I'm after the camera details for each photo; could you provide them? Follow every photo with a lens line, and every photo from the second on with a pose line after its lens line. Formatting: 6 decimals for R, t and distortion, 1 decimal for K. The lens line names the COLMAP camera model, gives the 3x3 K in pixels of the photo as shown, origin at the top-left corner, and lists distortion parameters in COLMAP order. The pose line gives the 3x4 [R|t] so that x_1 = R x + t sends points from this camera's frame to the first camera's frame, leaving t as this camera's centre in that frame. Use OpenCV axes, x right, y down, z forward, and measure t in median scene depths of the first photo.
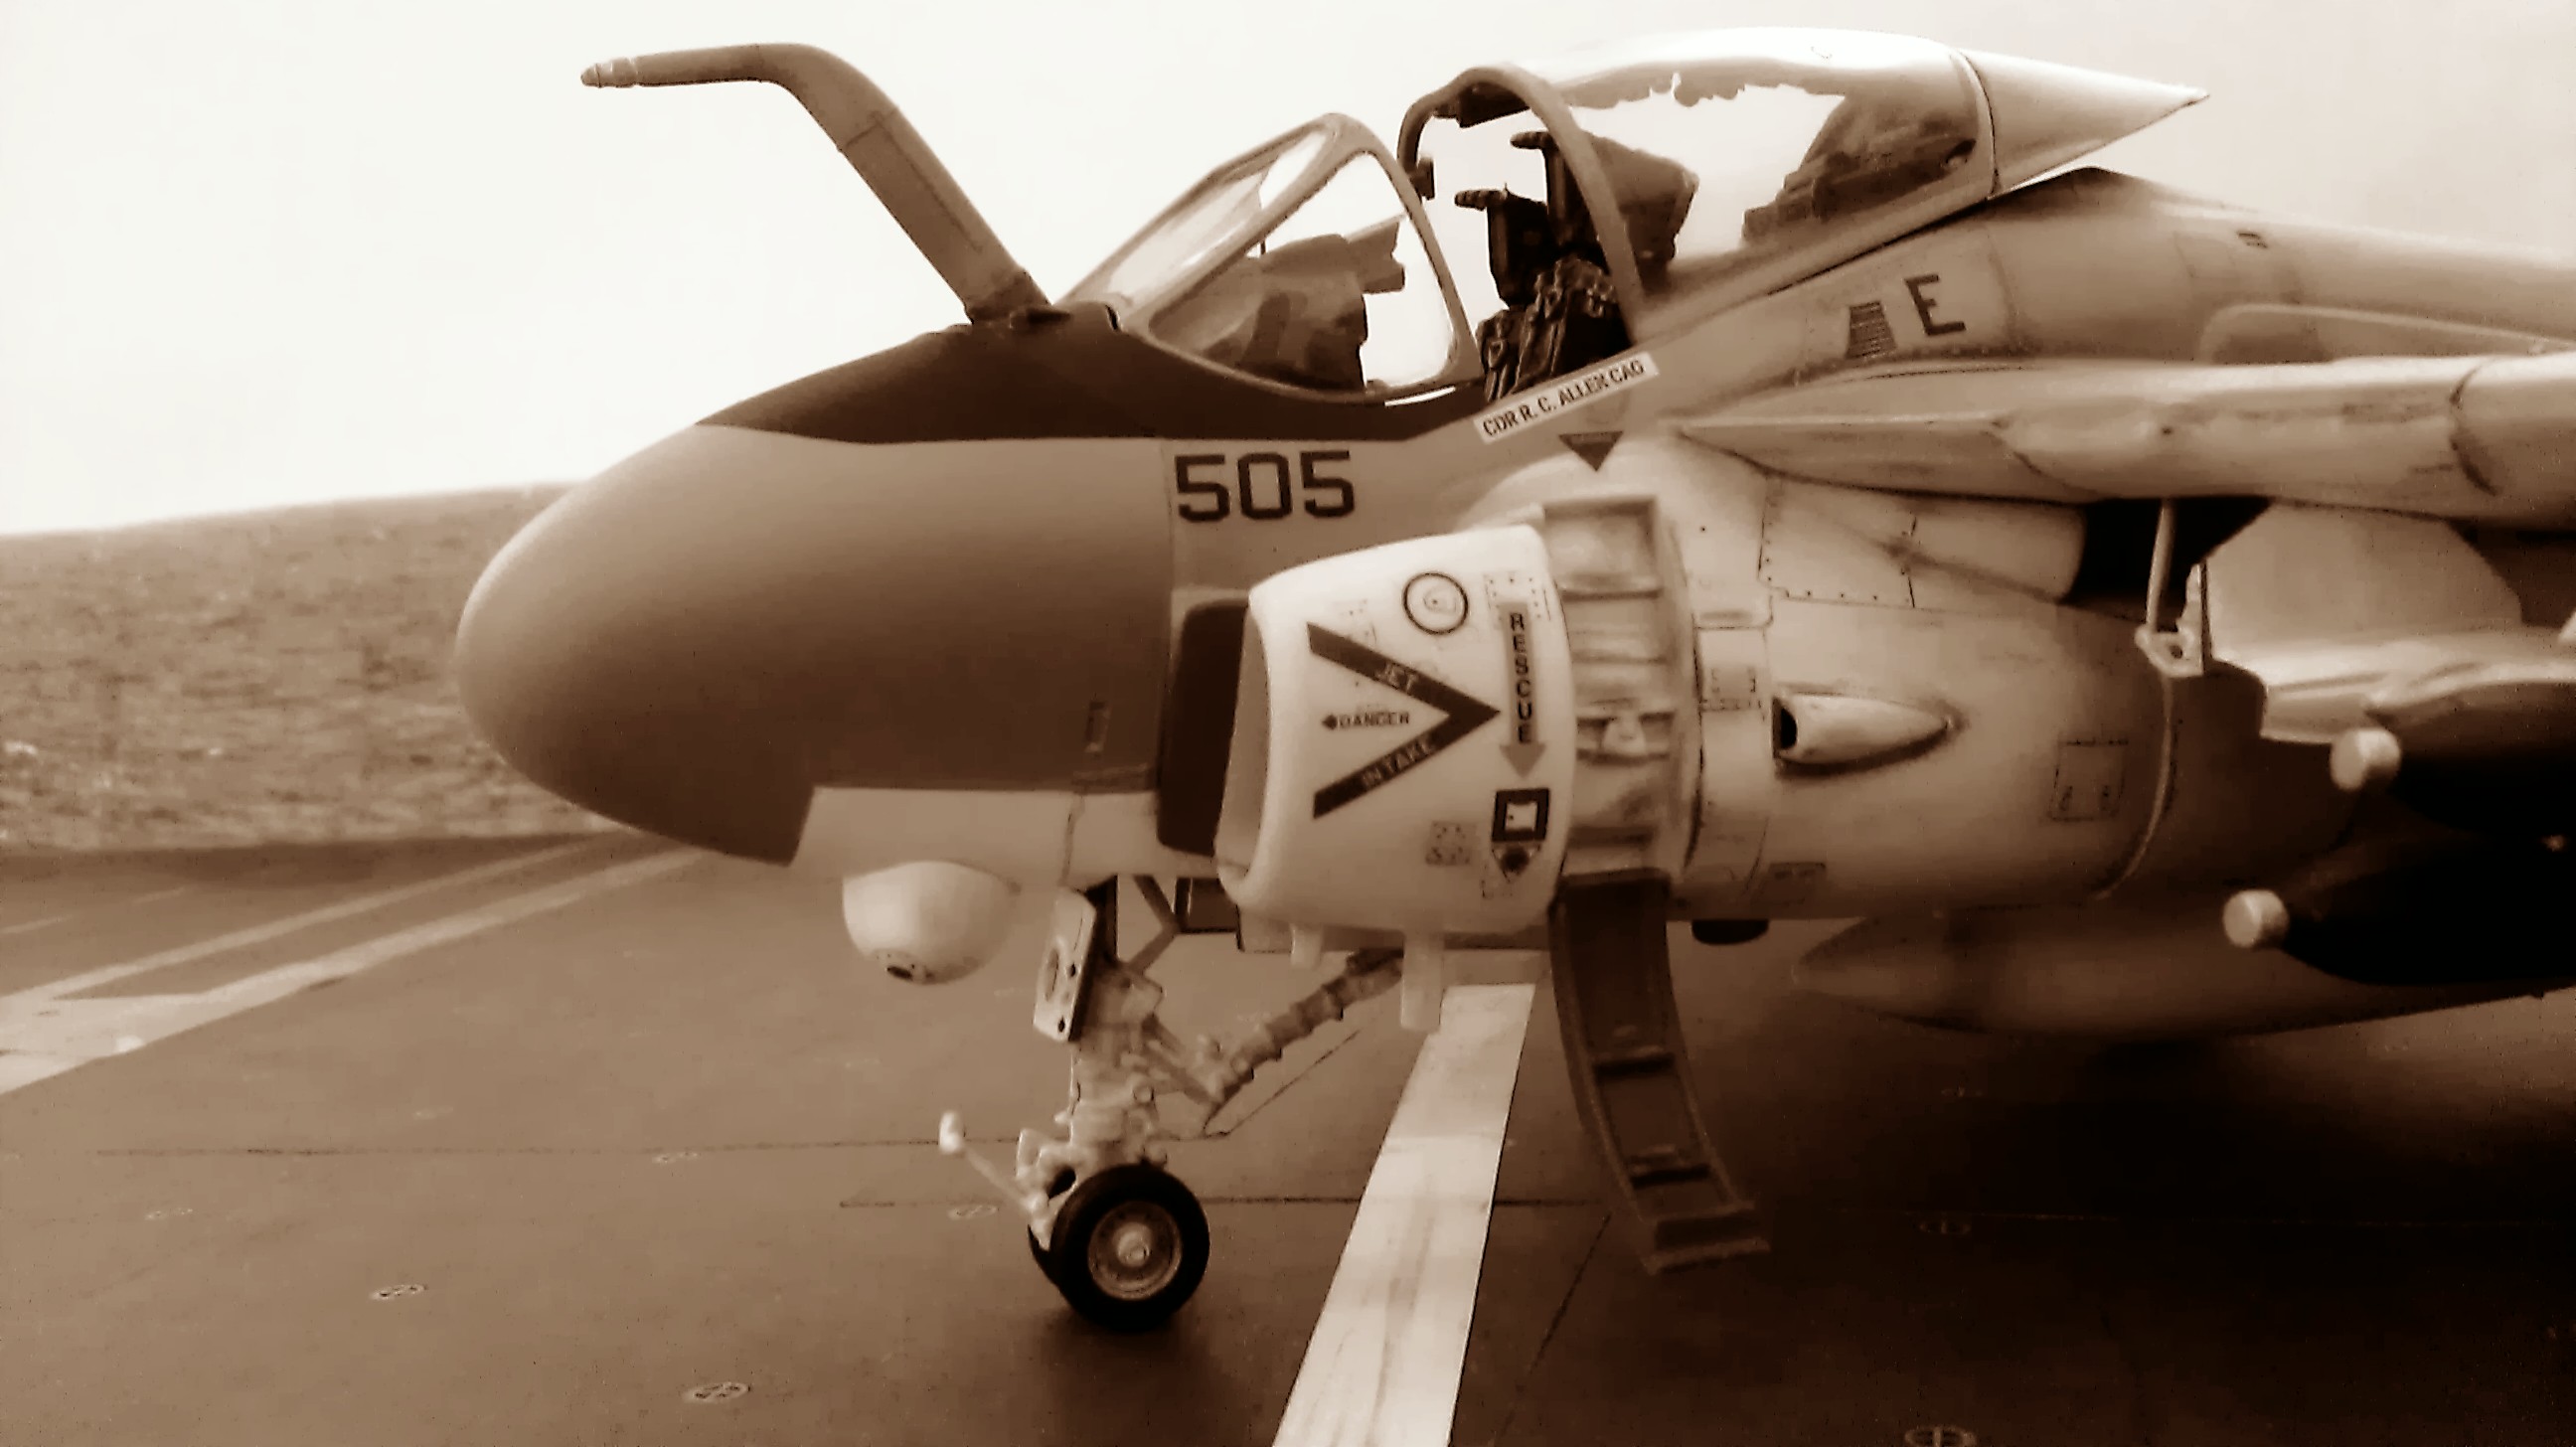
lens RADIAL K [[2564.4, 0, 1269.0], [0, 2564.4, 685.2], [0, 0, 1]] dist [0.106763, -0.412775]
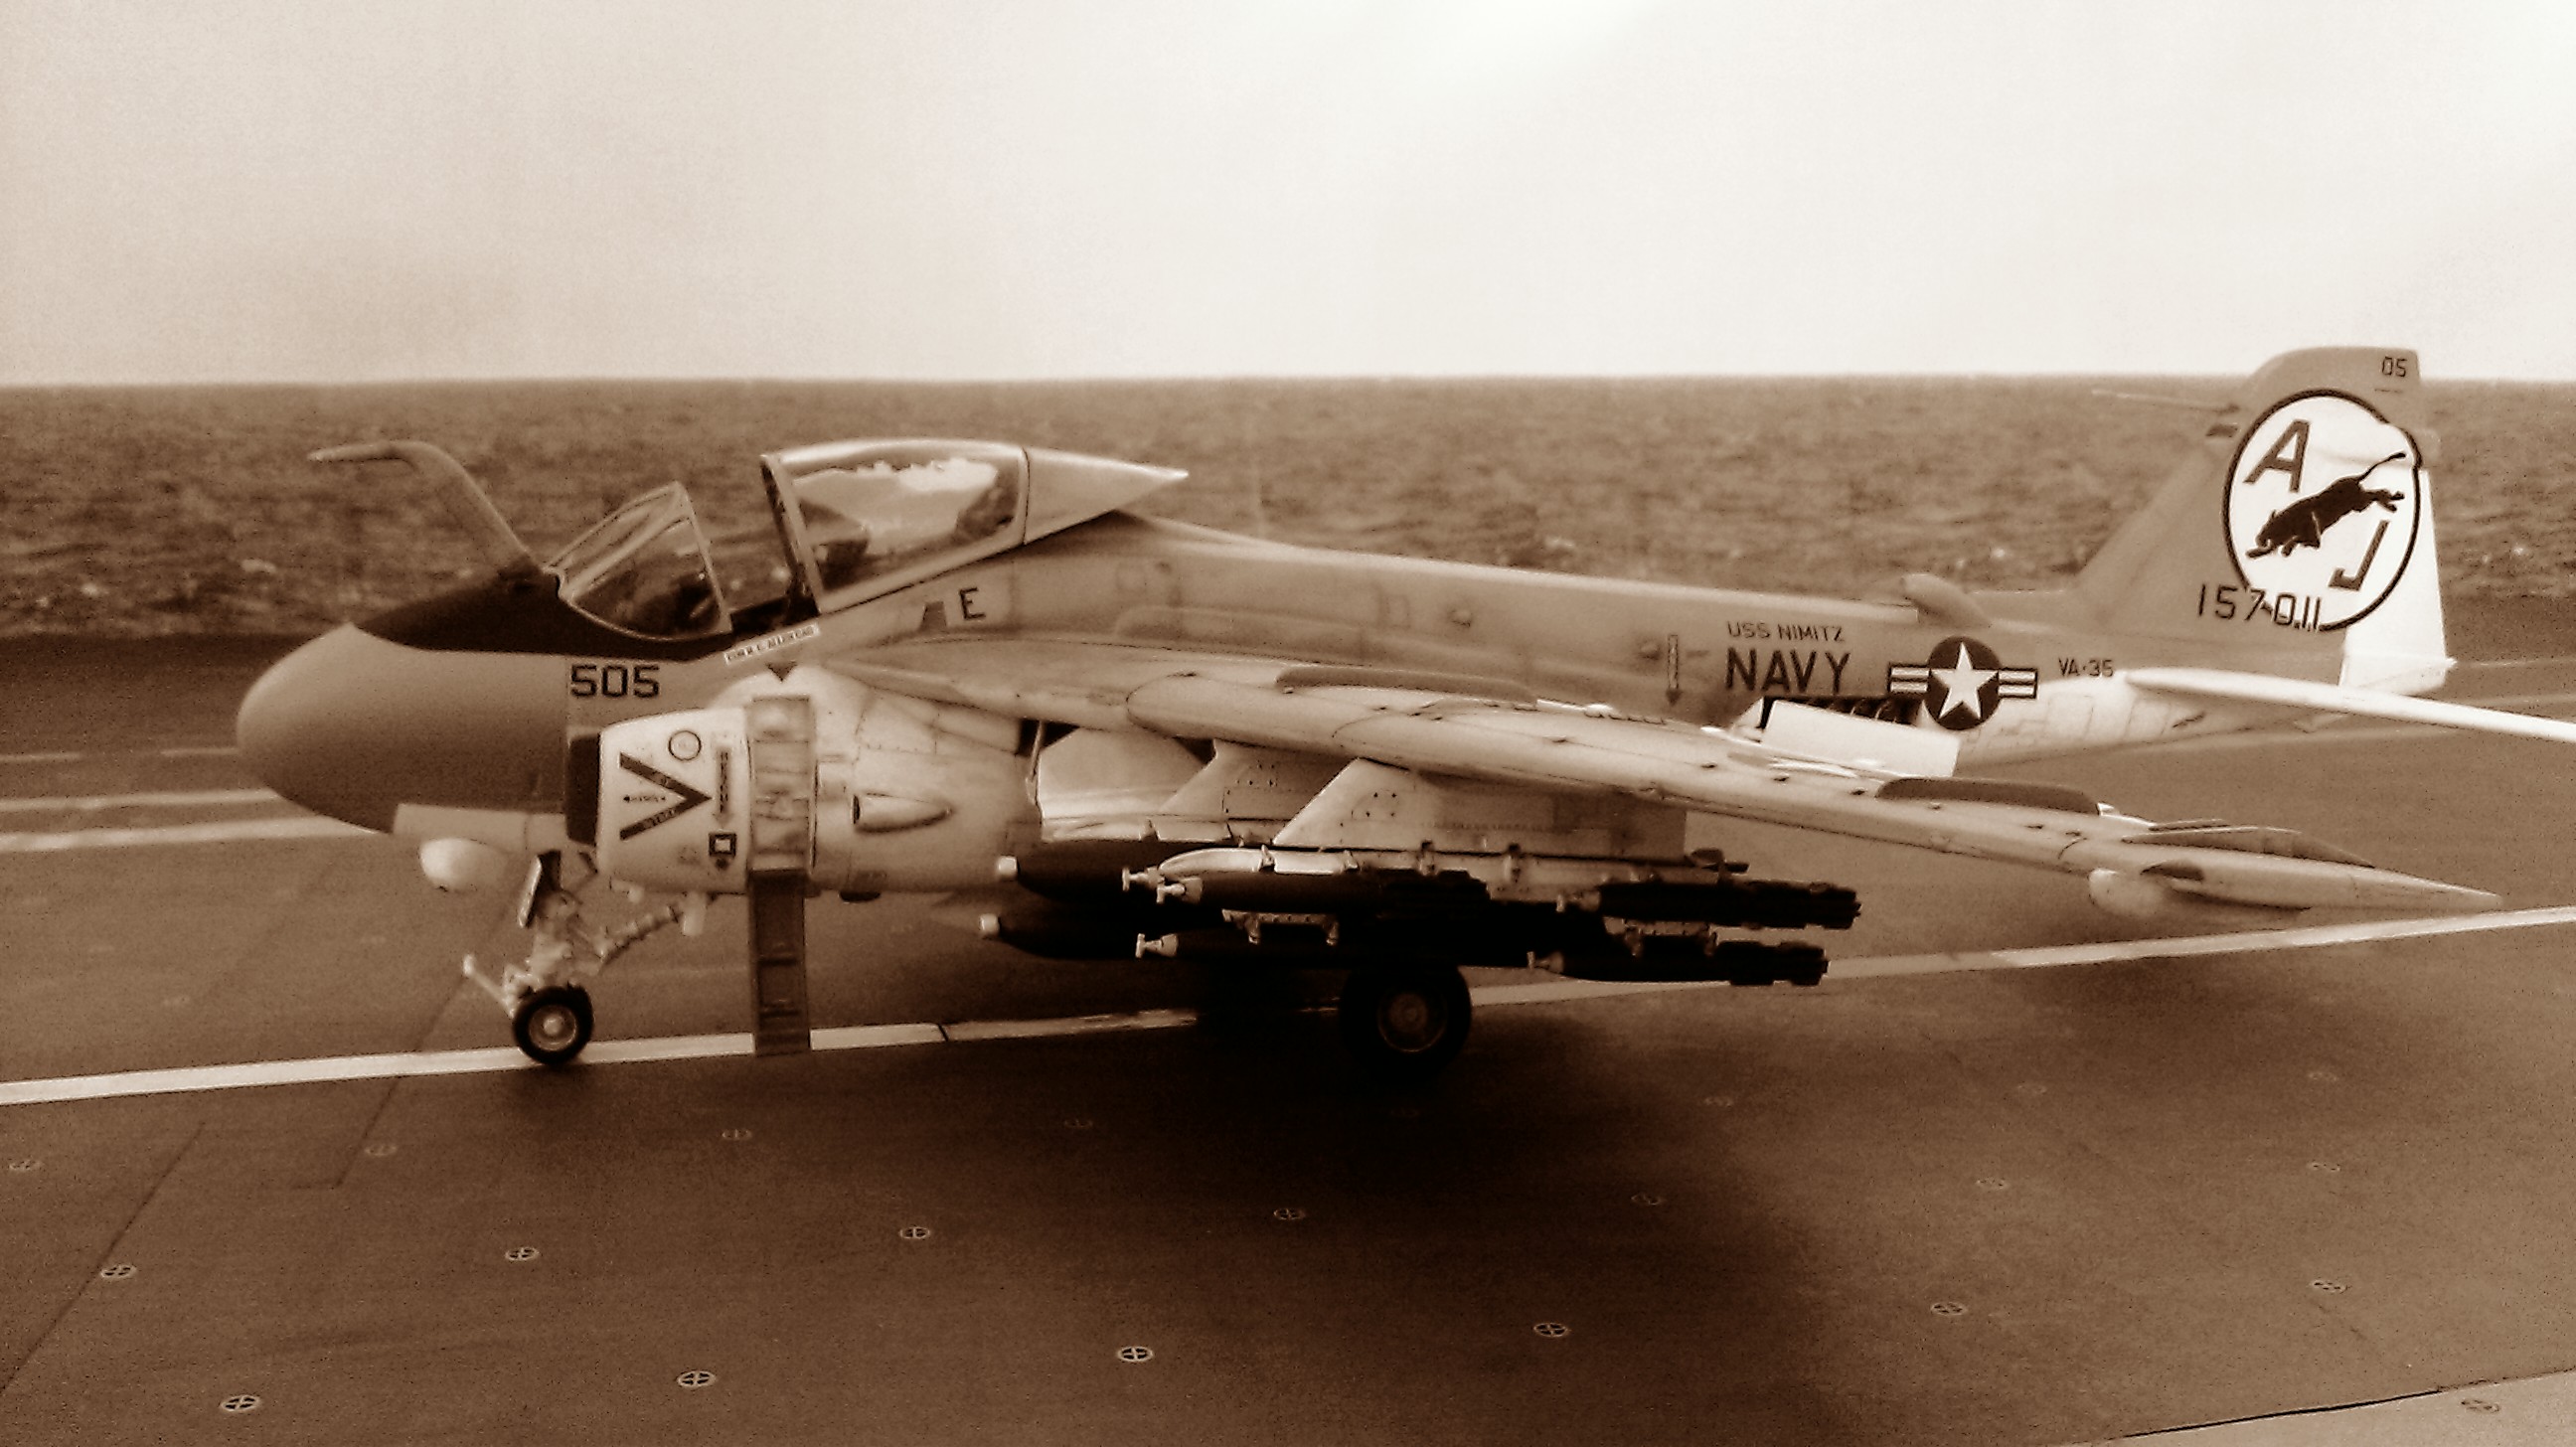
lens RADIAL K [[2564.4, 0, 1269.0], [0, 2564.4, 685.2], [0, 0, 1]] dist [0.106763, -0.412775]
pose [[0.996936, 0.077625, -0.009633, 0.549659], [-0.076351, 0.992467, 0.095813, -0.314892], [0.016998, -0.094784, 0.995353, -1.098253]]
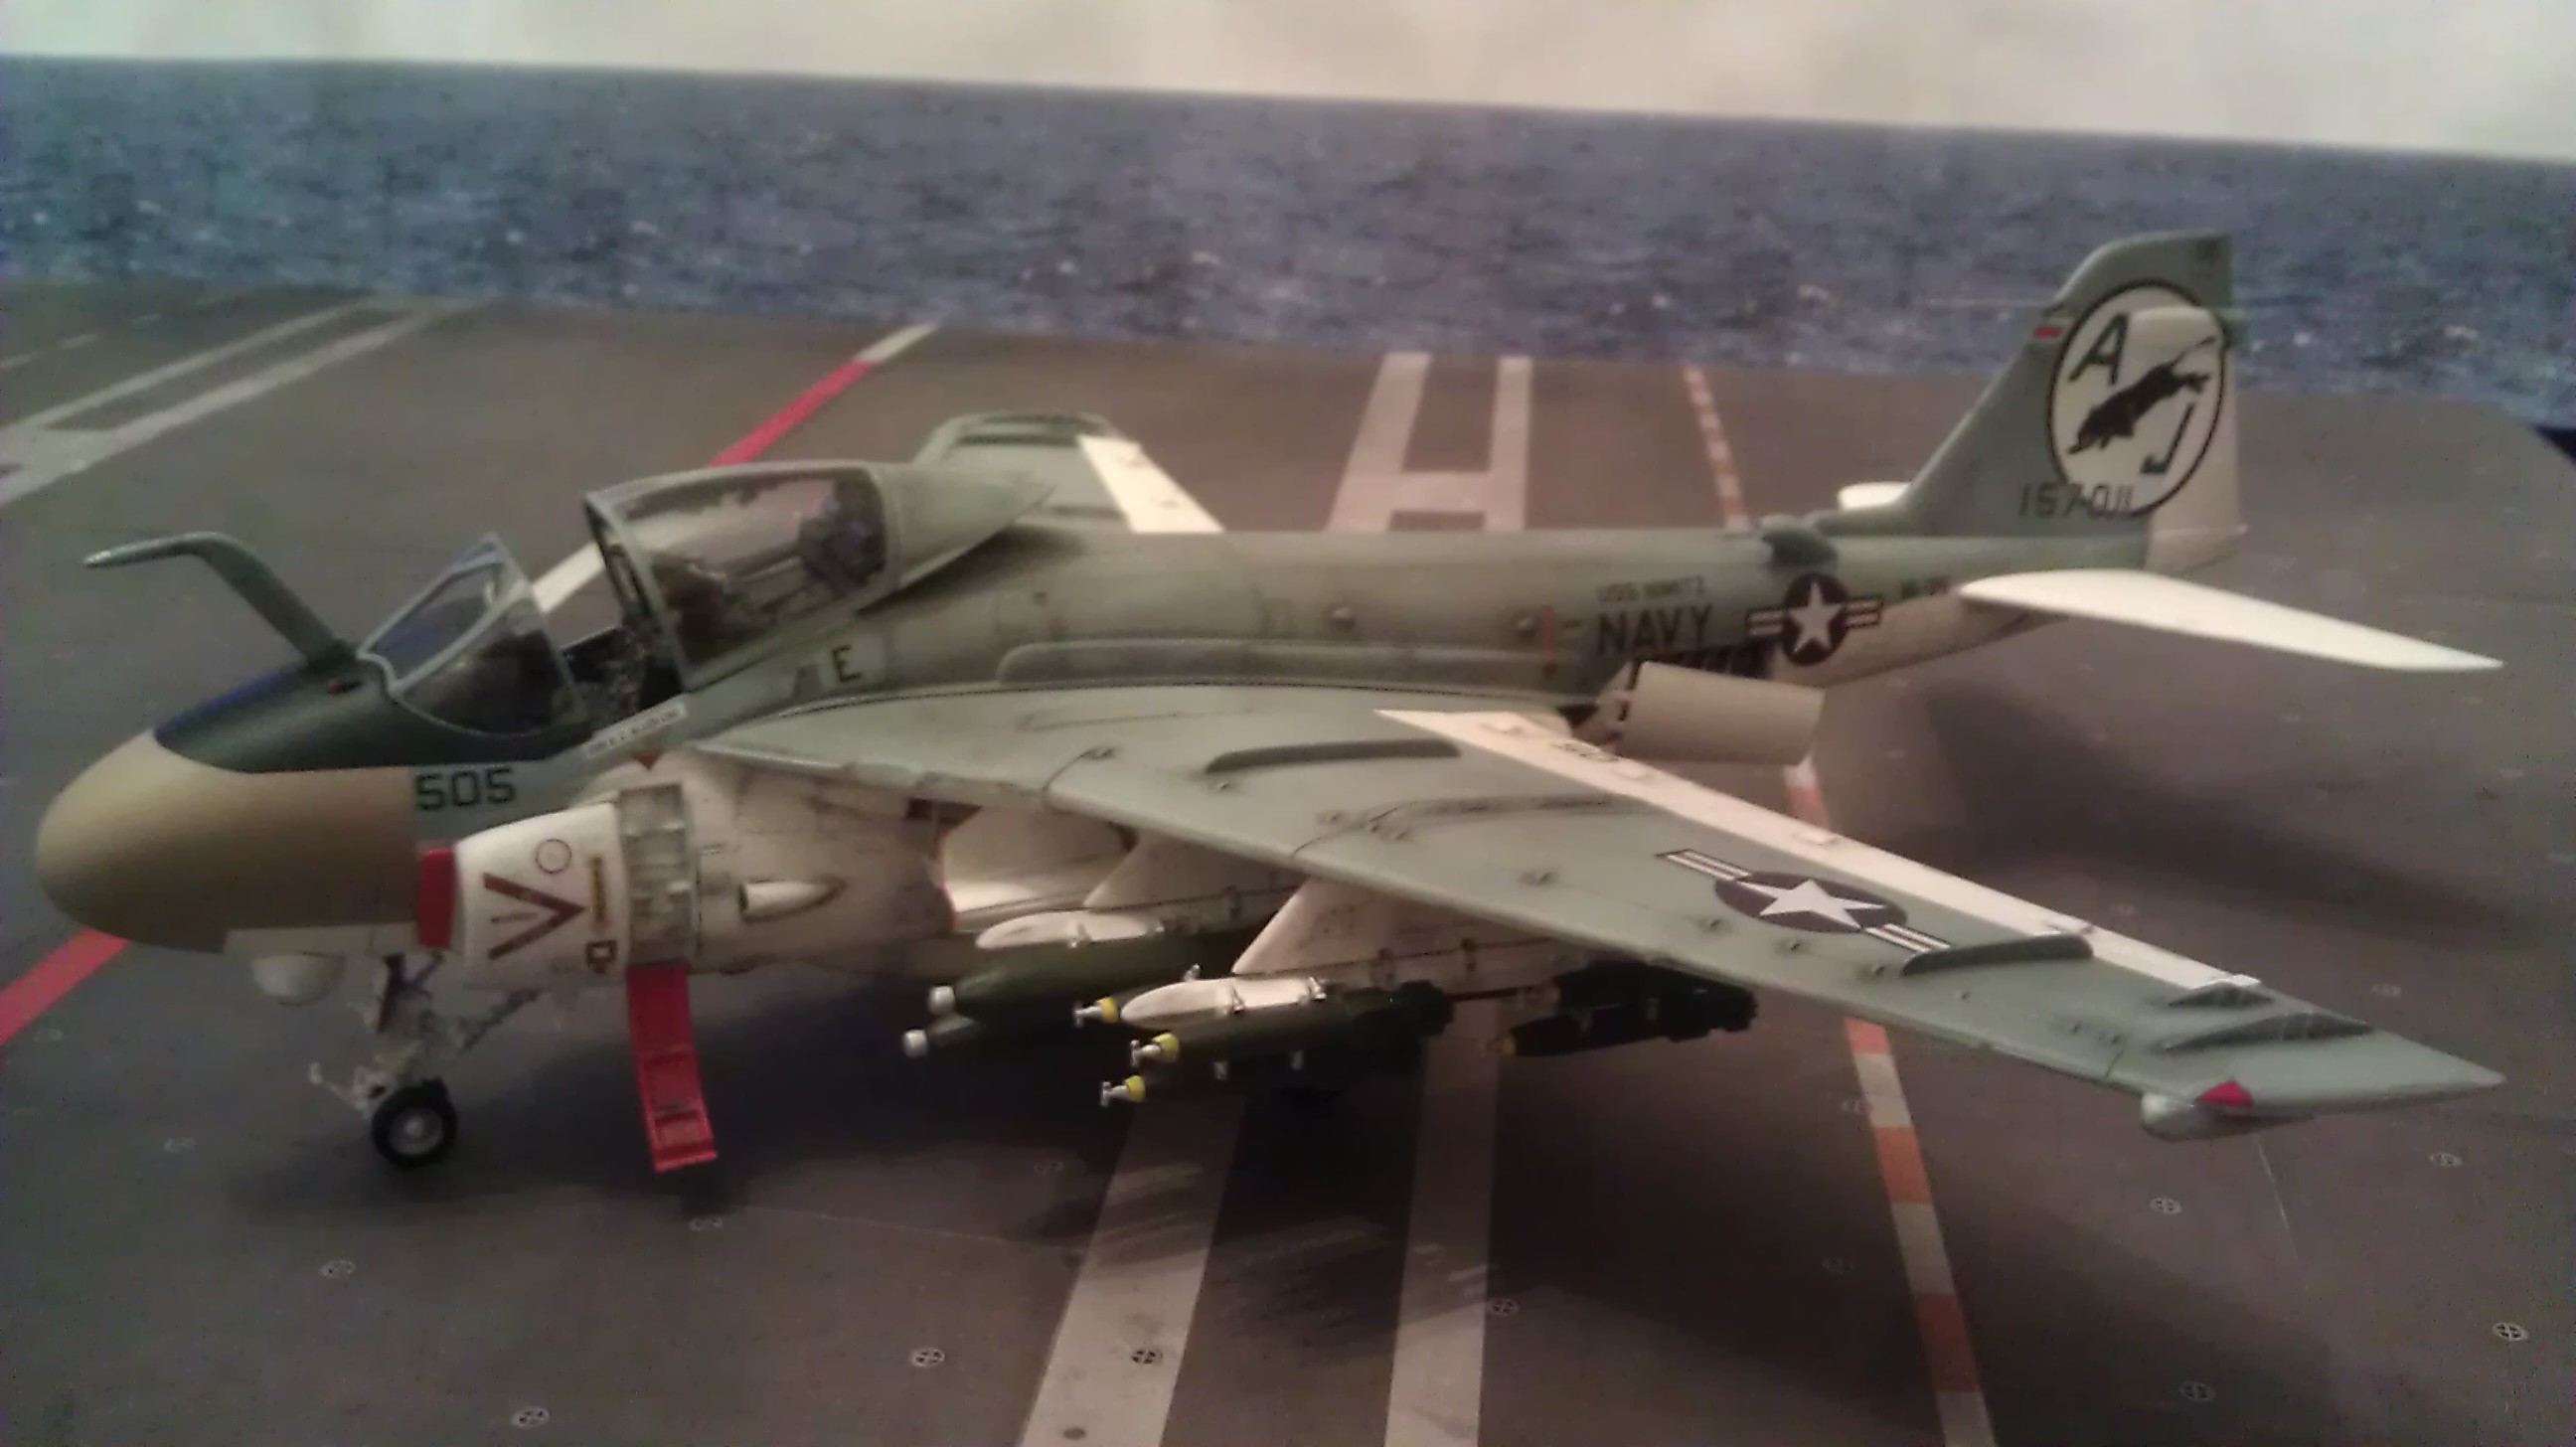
lens RADIAL K [[2564.4, 0, 1269.0], [0, 2564.4, 685.2], [0, 0, 1]] dist [0.106763, -0.412775]
pose [[0.986461, 0.015966, 0.163219, 0.272211], [-0.059223, 0.962771, 0.263752, -0.689590], [-0.152931, -0.269847, 0.950681, -0.904990]]
